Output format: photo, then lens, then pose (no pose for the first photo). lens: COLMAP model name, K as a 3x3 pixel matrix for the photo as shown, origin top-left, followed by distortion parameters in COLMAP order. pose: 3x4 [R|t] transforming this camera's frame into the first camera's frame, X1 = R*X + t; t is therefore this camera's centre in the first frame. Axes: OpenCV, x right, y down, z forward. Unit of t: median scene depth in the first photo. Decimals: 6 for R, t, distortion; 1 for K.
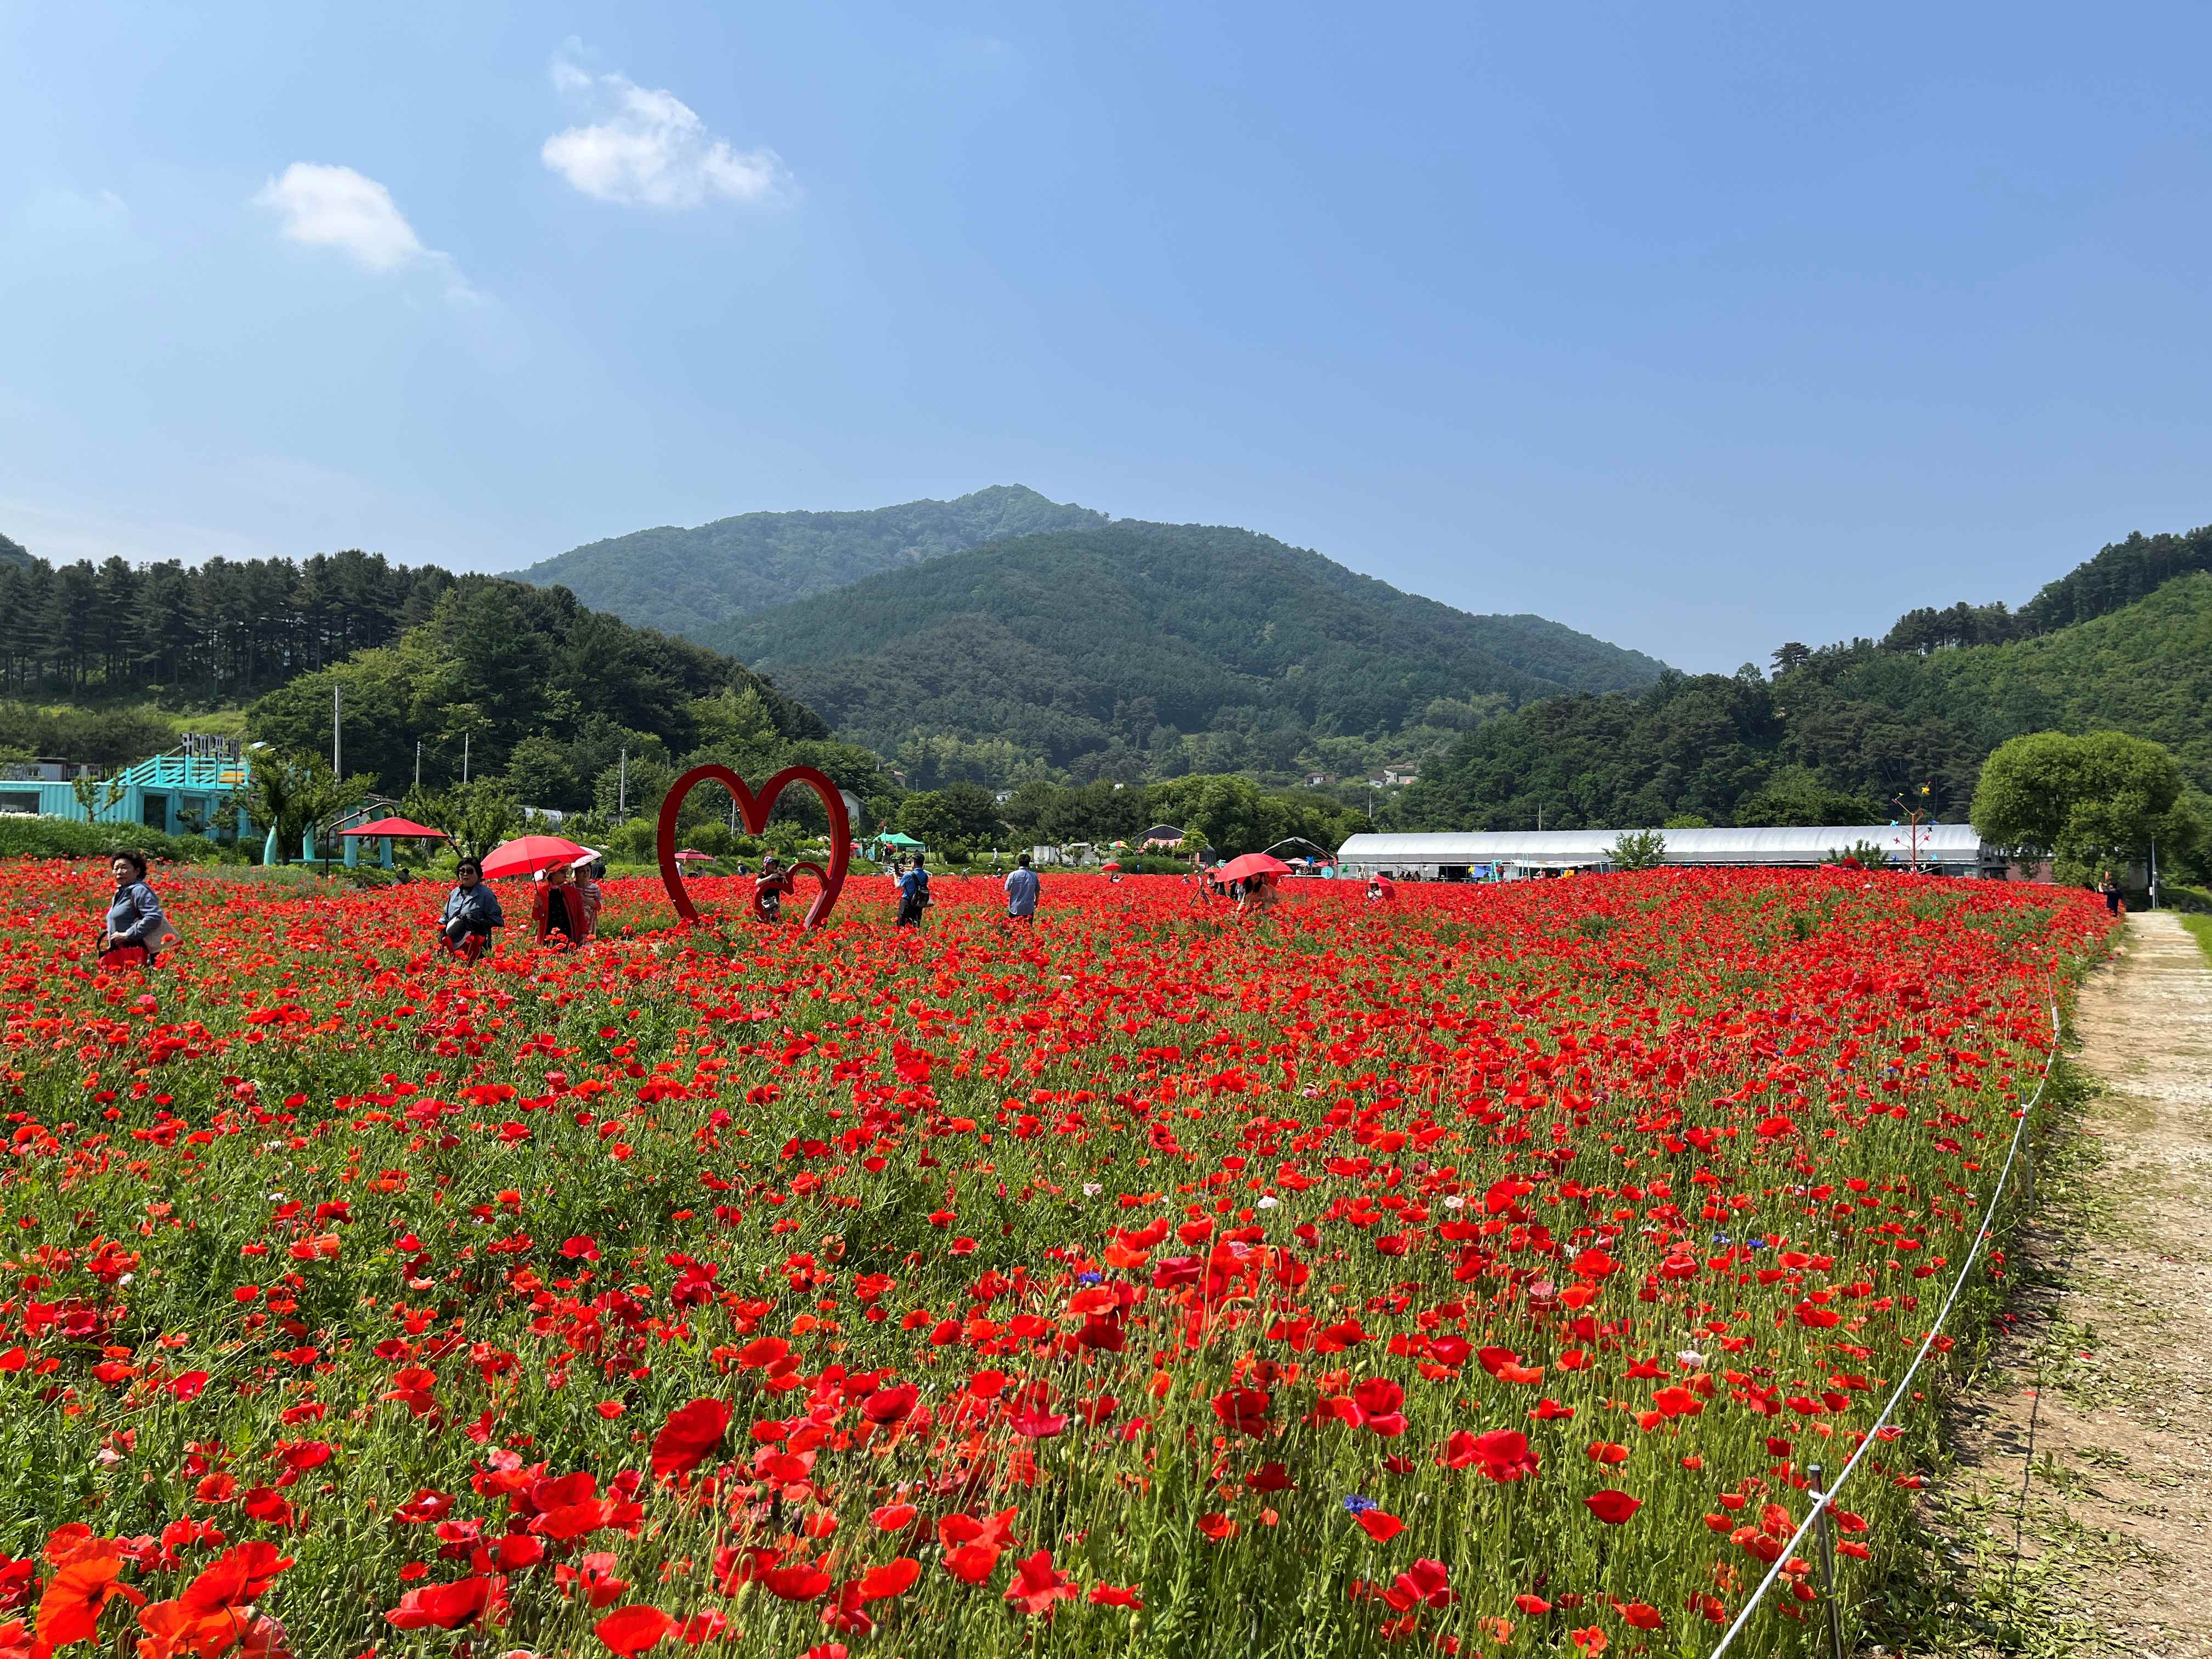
lens RADIAL K [[1665.9, 0, 1088.6], [0, 1665.9, 831.8], [0, 0, 1]] dist [0.062857, -0.067451]
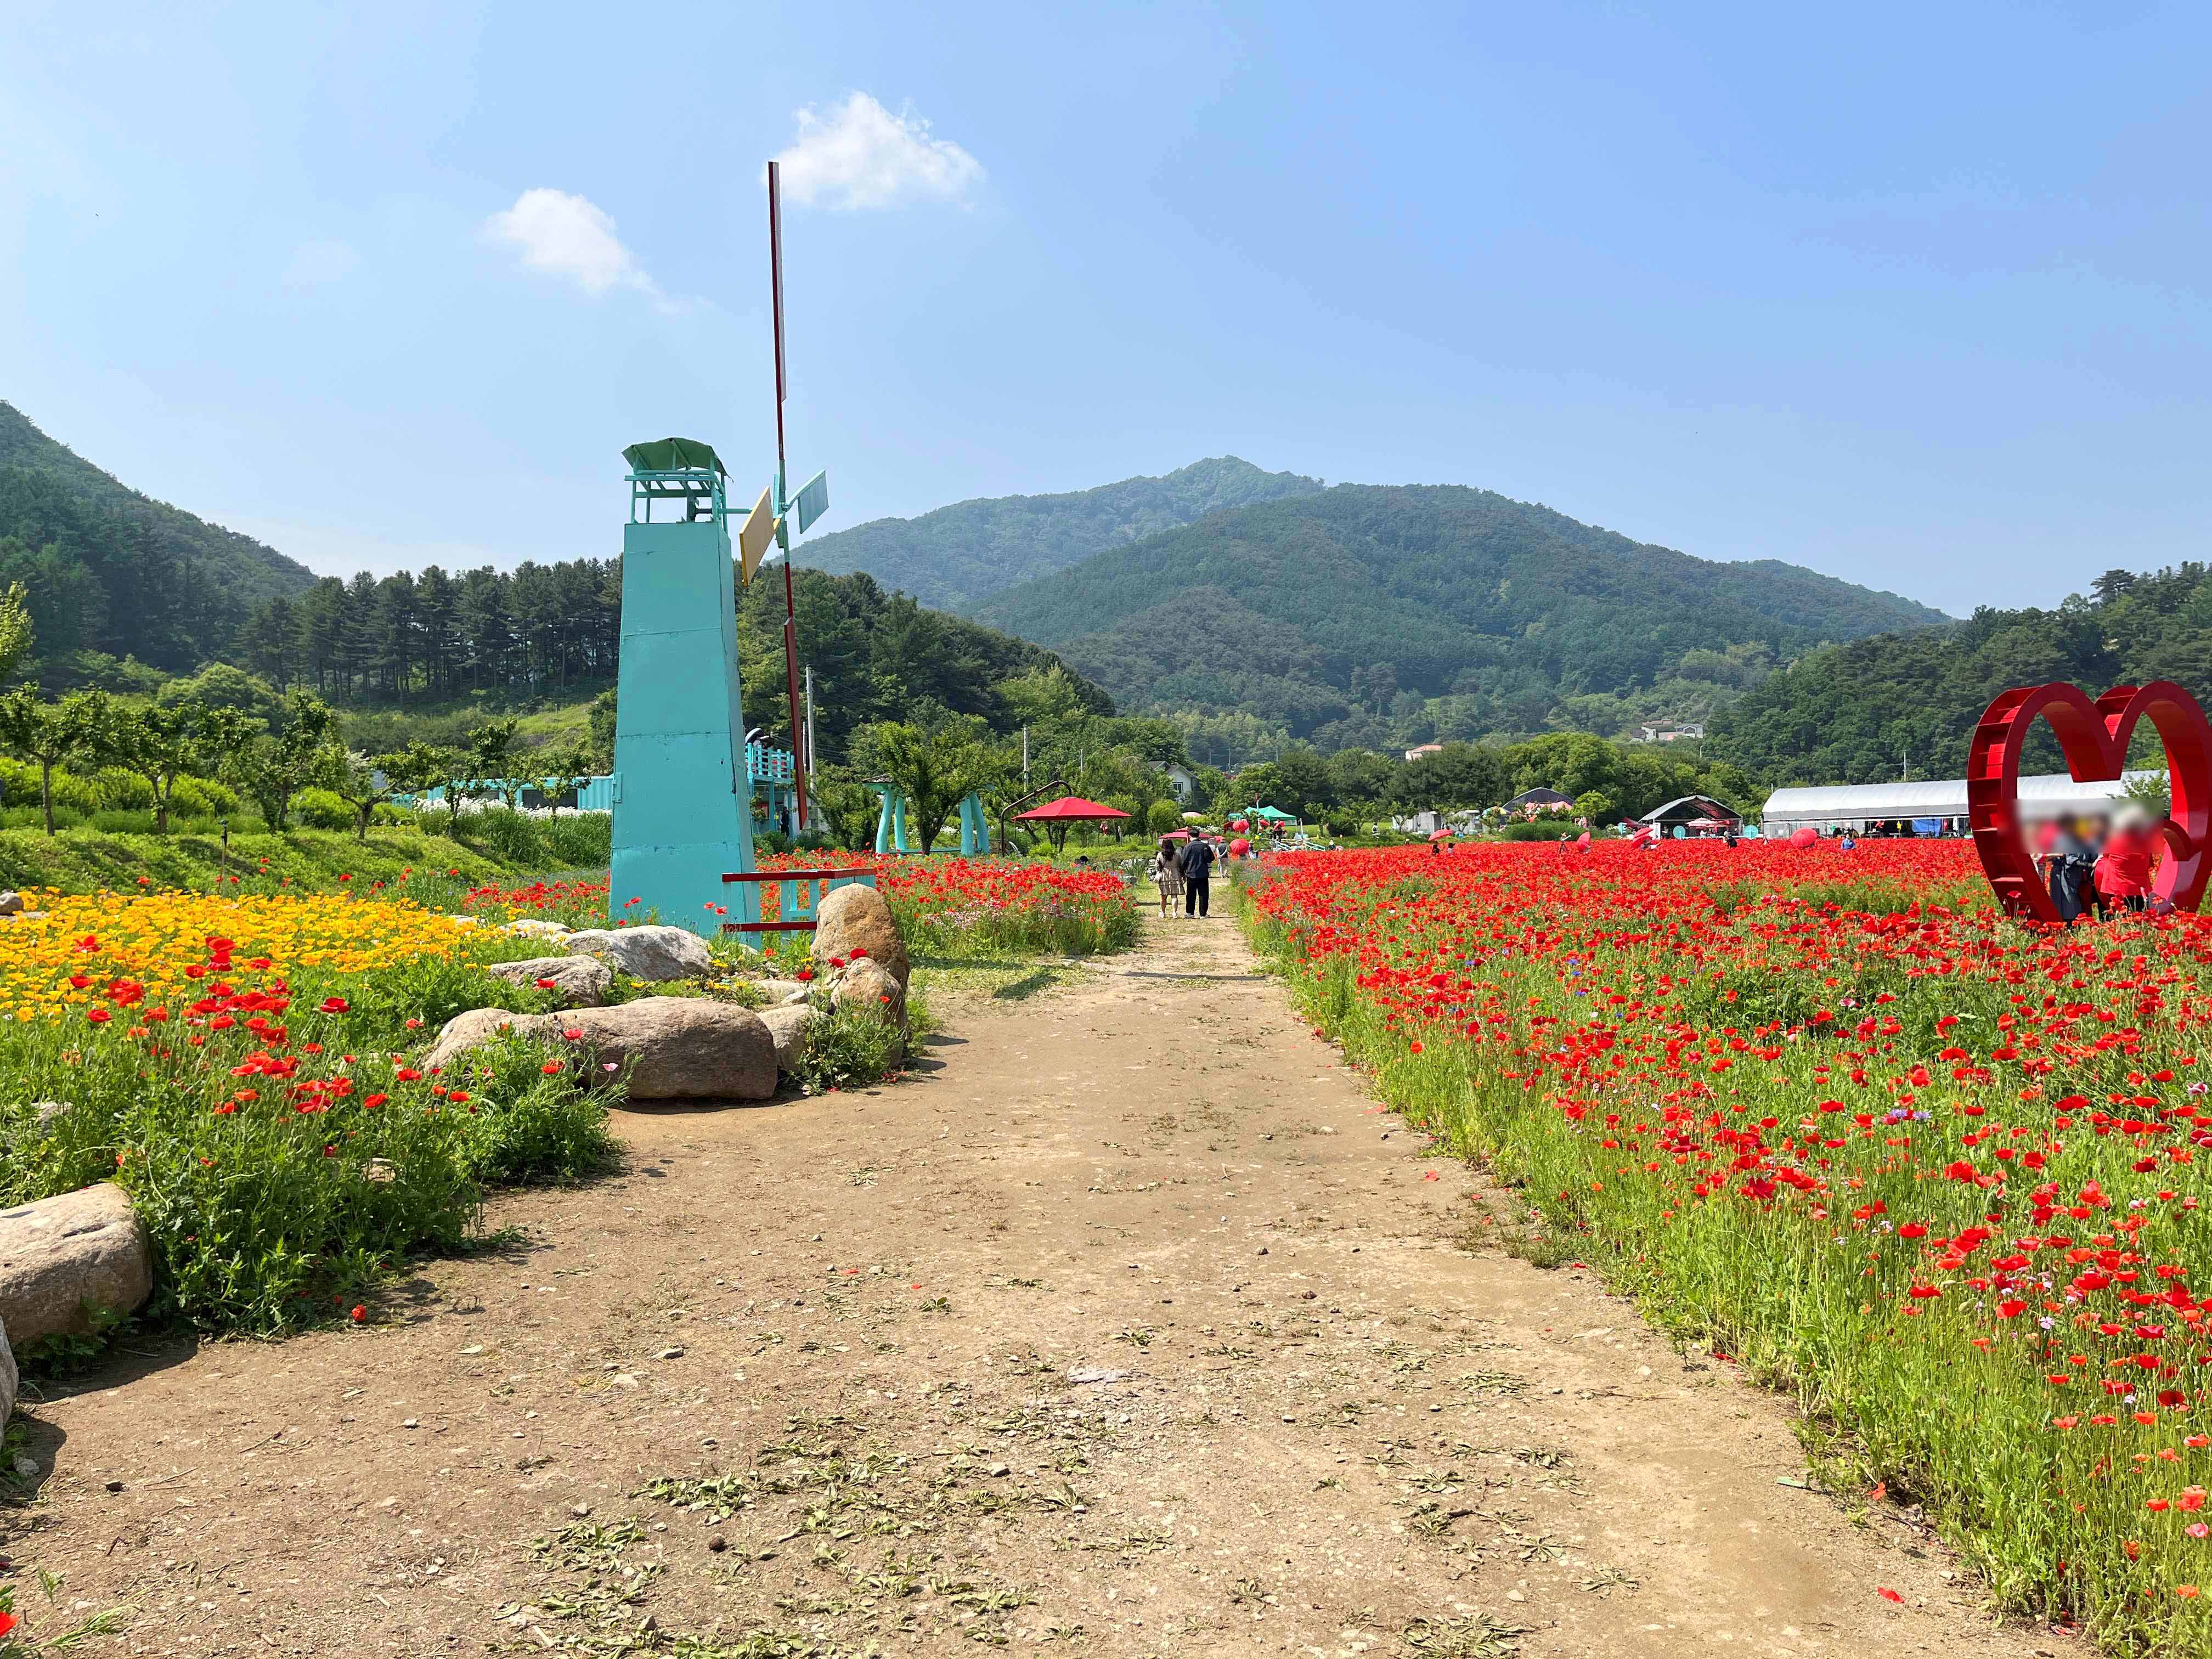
lens RADIAL K [[1665.9, 0, 1117.6], [0, 1665.9, 824.1], [0, 0, 1]] dist [0.062857, -0.067451]
pose [[0.993317, -0.034607, -0.110110, -0.018594], [0.035750, 0.999325, 0.008425, -0.000084], [0.109744, -0.012305, 0.993884, 0.009577]]
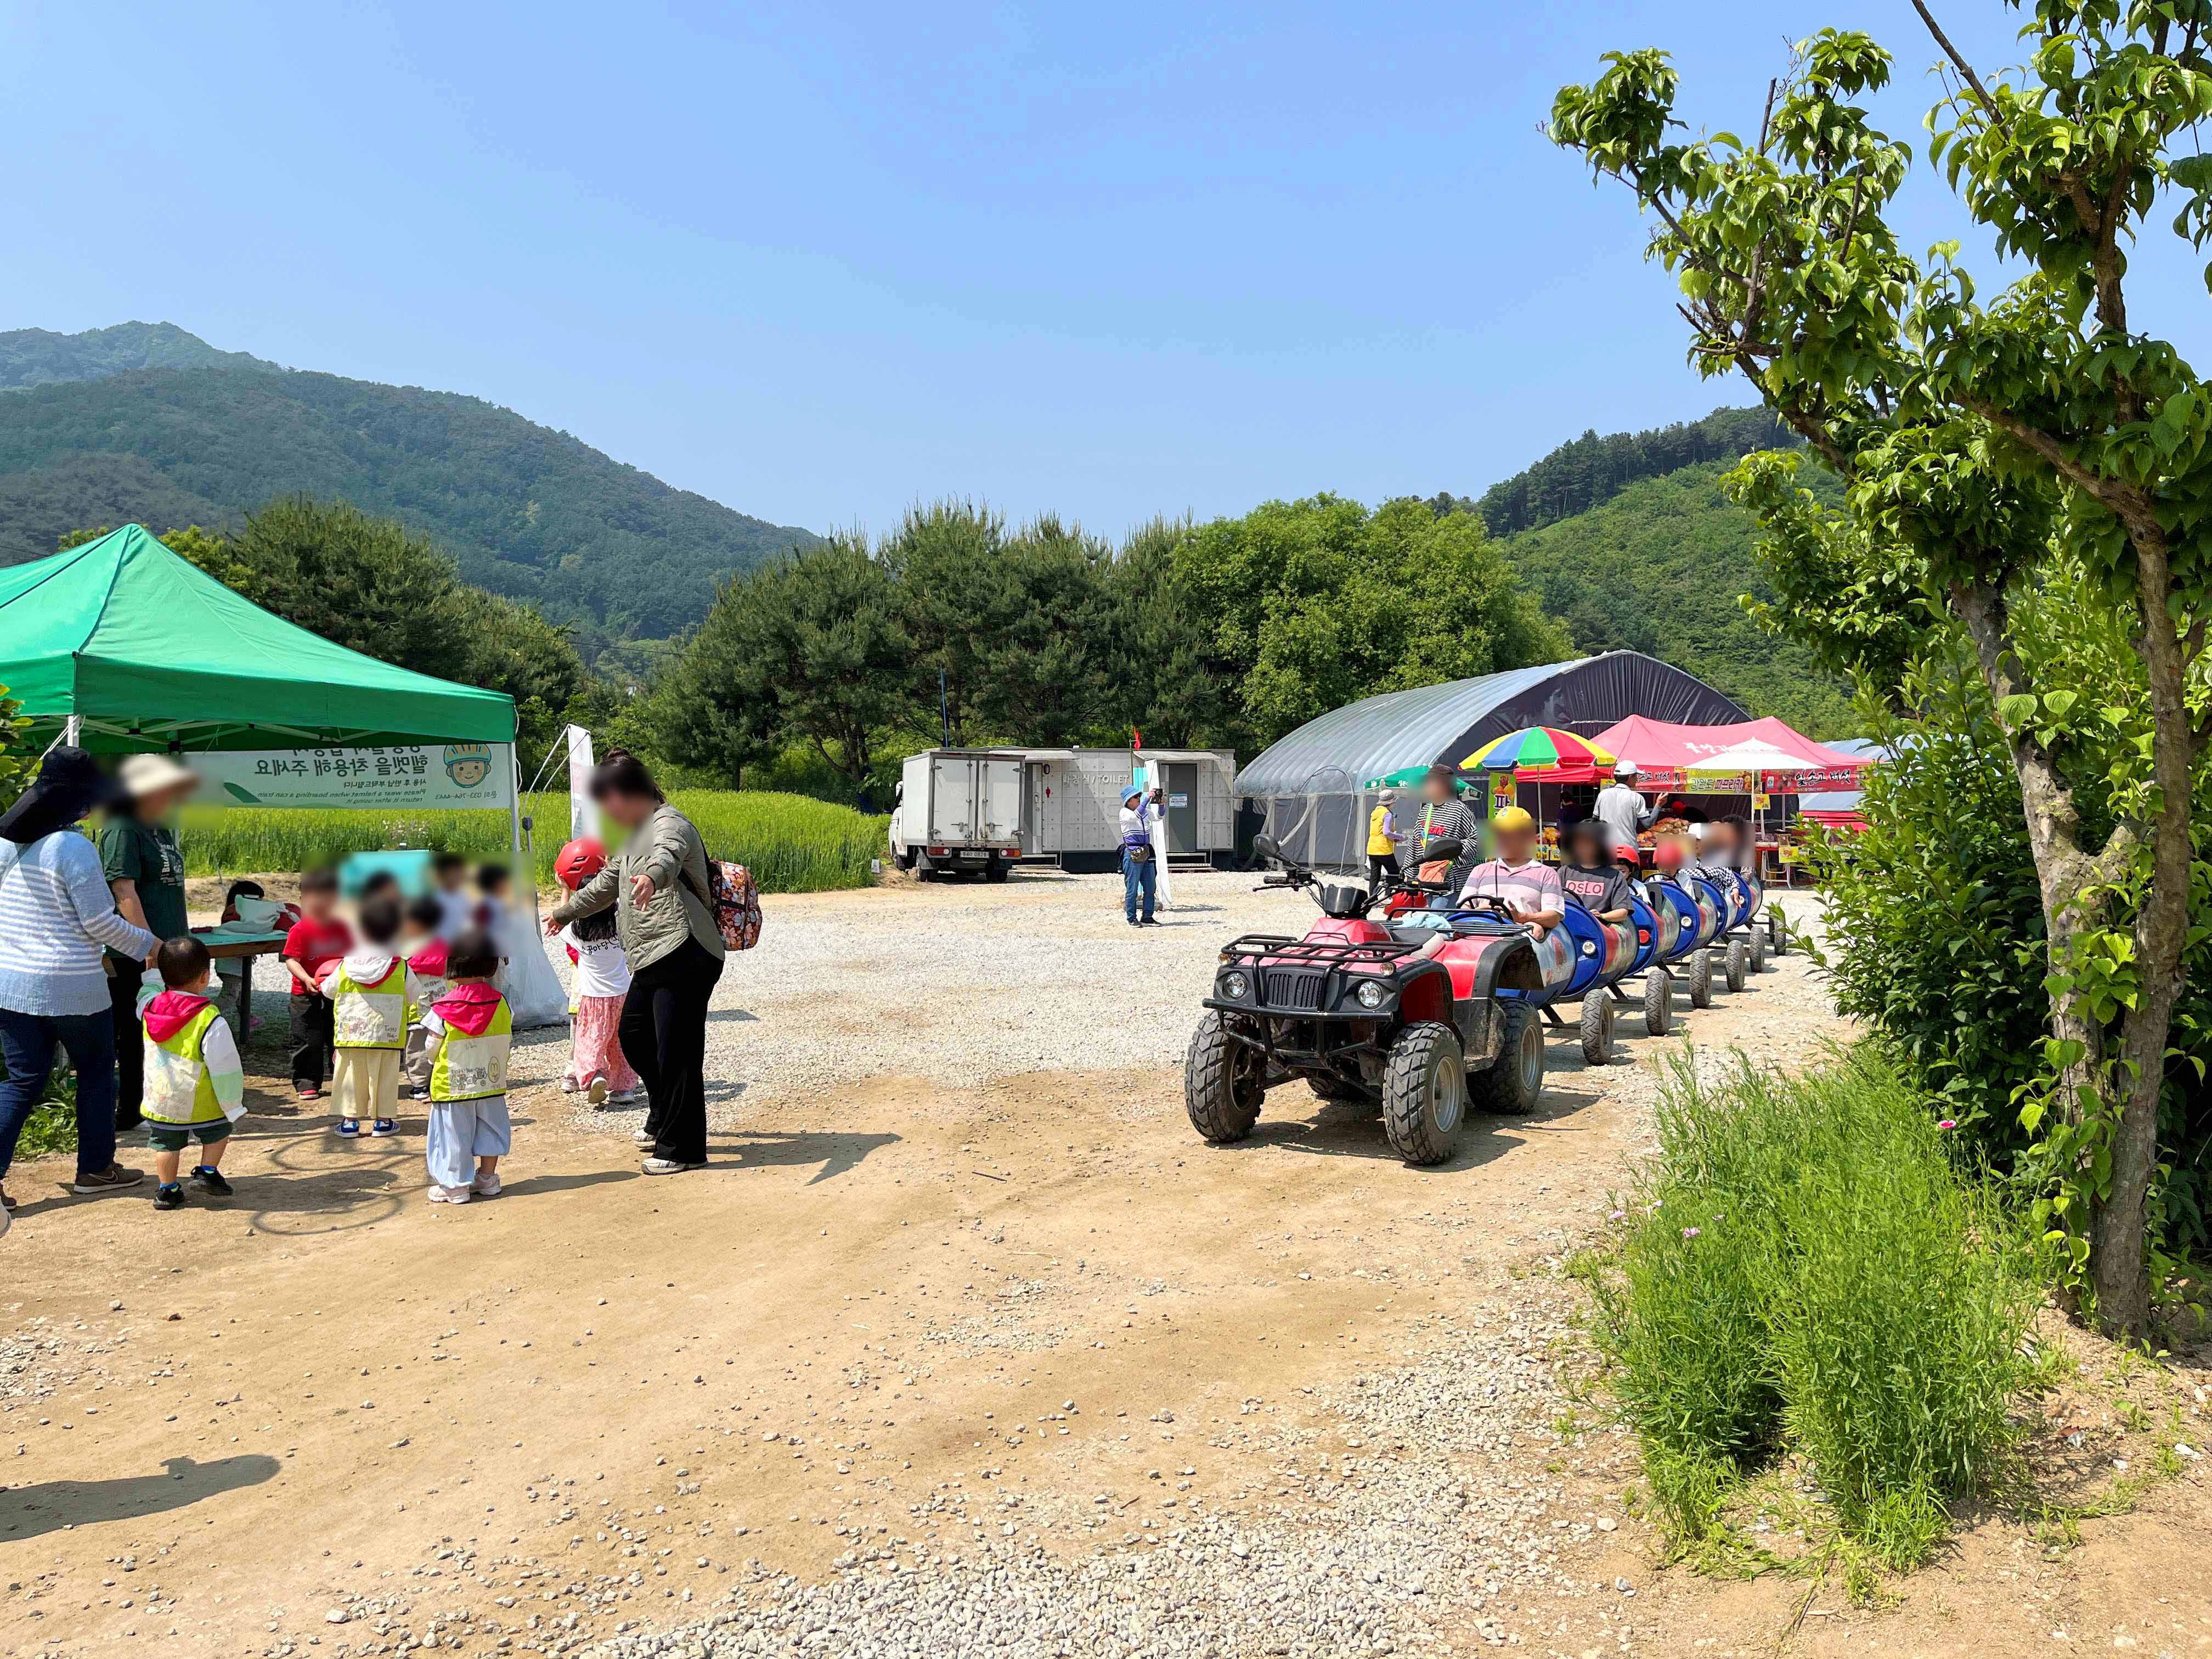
lens RADIAL K [[1665.9, 0, 1095.9], [0, 1665.9, 820.2], [0, 0, 1]] dist [0.062857, -0.067451]
pose [[0.895388, -0.013991, 0.445066, -0.020612], [-0.002404, 0.999340, 0.036252, 0.001725], [-0.445279, -0.033530, 0.894764, 0.182491]]
